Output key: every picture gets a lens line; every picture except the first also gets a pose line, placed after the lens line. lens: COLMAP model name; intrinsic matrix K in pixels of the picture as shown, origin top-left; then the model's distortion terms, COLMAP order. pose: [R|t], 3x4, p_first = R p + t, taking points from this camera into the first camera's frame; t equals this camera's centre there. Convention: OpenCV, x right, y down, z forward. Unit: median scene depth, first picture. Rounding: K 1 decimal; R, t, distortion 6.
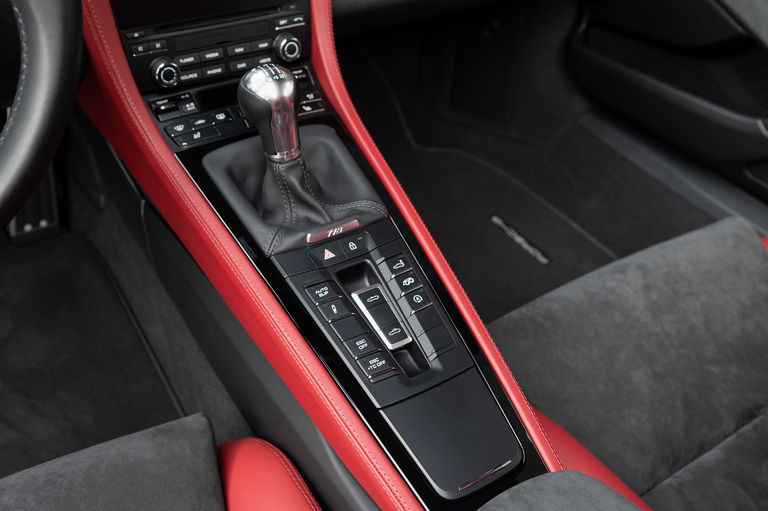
lens RADIAL K [[774.8, 0, 384.5], [0, 774.8, 220.2], [0, 0, 1]] dist [-0.008645, -0.003559]
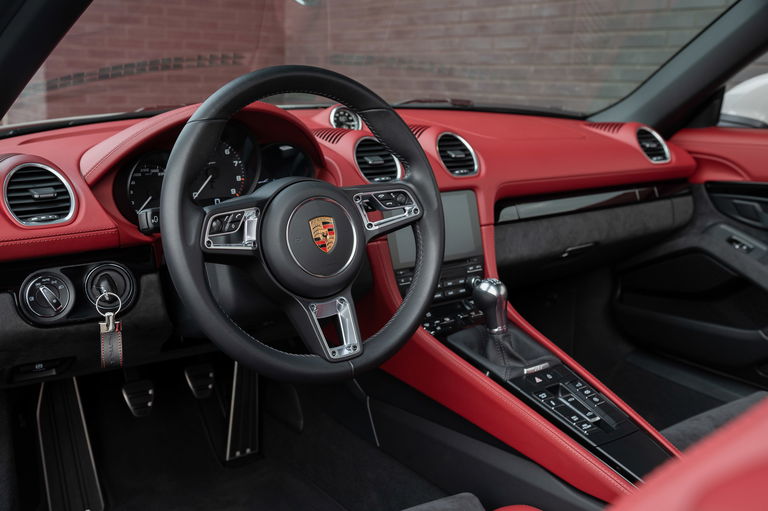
lens RADIAL K [[771.6, 0, 384.0], [0, 771.6, 255.5], [0, 0, 1]] dist [-0.007442, -0.000134]
pose [[0.997698, -0.057913, 0.035277, -0.379378], [0.067048, 0.920294, -0.385440, 0.353897], [-0.010143, 0.386918, 0.922058, -0.556746]]
